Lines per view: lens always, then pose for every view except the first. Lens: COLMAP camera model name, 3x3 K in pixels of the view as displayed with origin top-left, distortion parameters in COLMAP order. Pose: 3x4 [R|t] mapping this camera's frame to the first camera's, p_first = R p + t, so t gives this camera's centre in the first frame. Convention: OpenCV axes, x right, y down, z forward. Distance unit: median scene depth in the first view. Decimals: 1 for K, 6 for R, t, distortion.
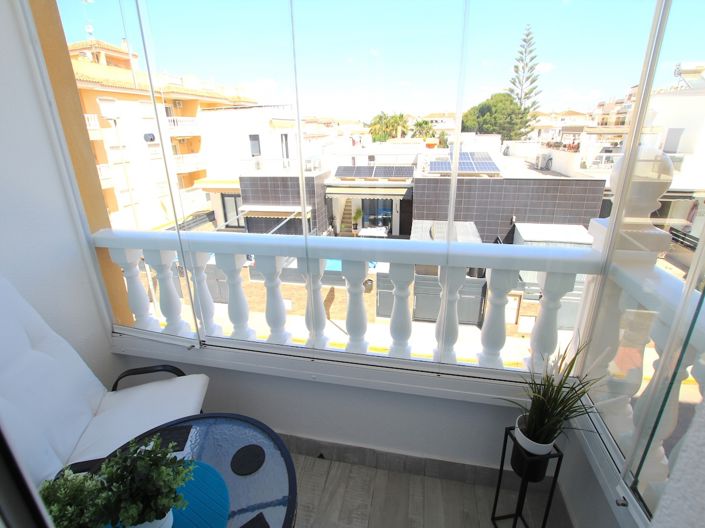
lens RADIAL K [[325.3, 0, 355.1], [0, 325.3, 249.6], [0, 0, 1]] dist [-0.030769, 0.002461]
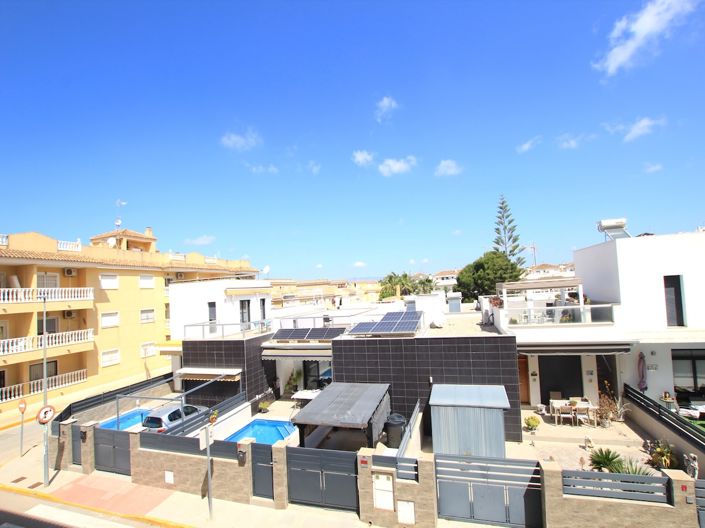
lens RADIAL K [[325.3, 0, 357.5], [0, 325.3, 280.9], [0, 0, 1]] dist [-0.030769, 0.002461]
pose [[0.994971, -0.040508, -0.091608, 0.227763], [0.004074, 0.930183, -0.367073, -0.010779], [0.100081, 0.364854, 0.925670, -0.003905]]
